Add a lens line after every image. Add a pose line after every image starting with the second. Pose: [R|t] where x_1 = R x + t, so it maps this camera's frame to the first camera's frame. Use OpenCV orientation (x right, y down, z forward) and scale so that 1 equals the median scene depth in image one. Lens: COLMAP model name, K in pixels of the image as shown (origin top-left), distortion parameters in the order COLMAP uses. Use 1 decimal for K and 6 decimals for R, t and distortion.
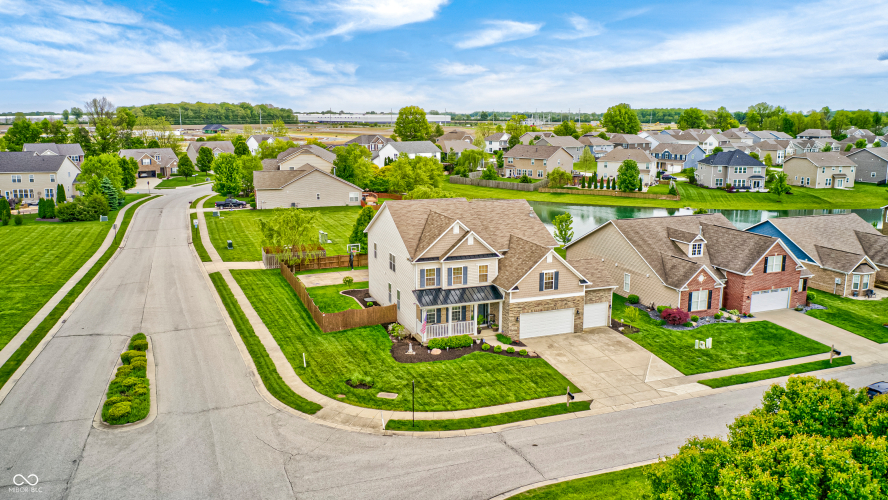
lens RADIAL K [[702.7, 0, 444.0], [0, 702.7, 250.0], [0, 0, 1]] dist [-0.008244, -0.007493]
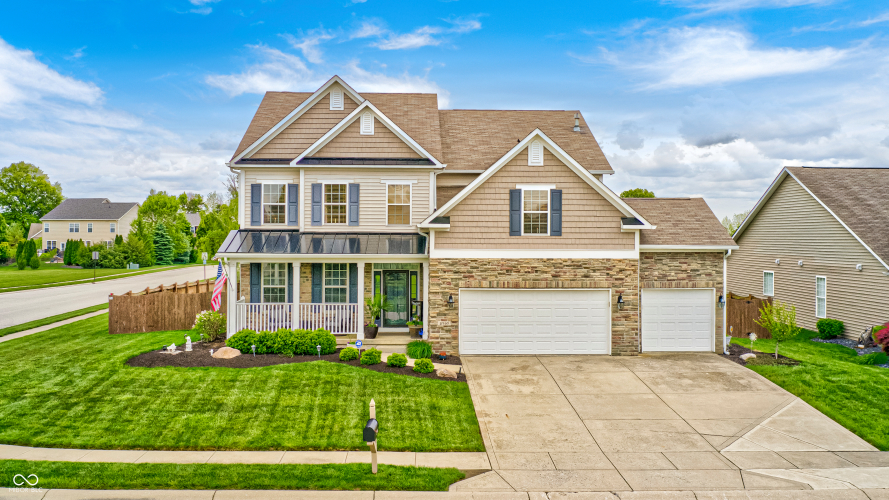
lens RADIAL K [[839.5, 0, 444.5], [0, 839.5, 250.0], [0, 0, 1]] dist [-0.016538, -0.011193]
pose [[0.945372, 0.004444, -0.325962, 0.257226], [-0.065996, 0.981811, -0.178021, 0.155053], [0.319242, 0.189808, 0.928470, 0.536601]]
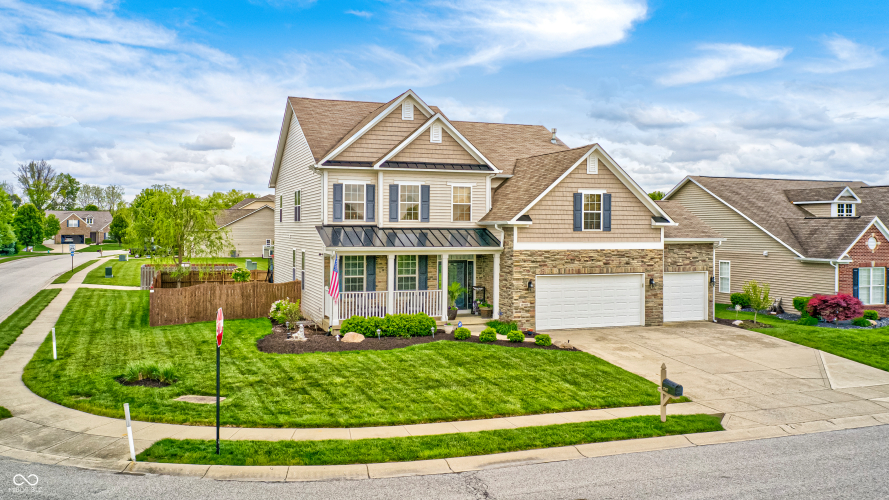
lens RADIAL K [[763.3, 0, 445.3], [0, 763.3, 228.7], [0, 0, 1]] dist [-0.017686, -0.011772]
pose [[0.999836, -0.000098, -0.018088, 0.054718], [-0.003565, 0.979310, -0.202334, 0.165445], [0.017734, 0.202365, 0.979150, 0.469777]]
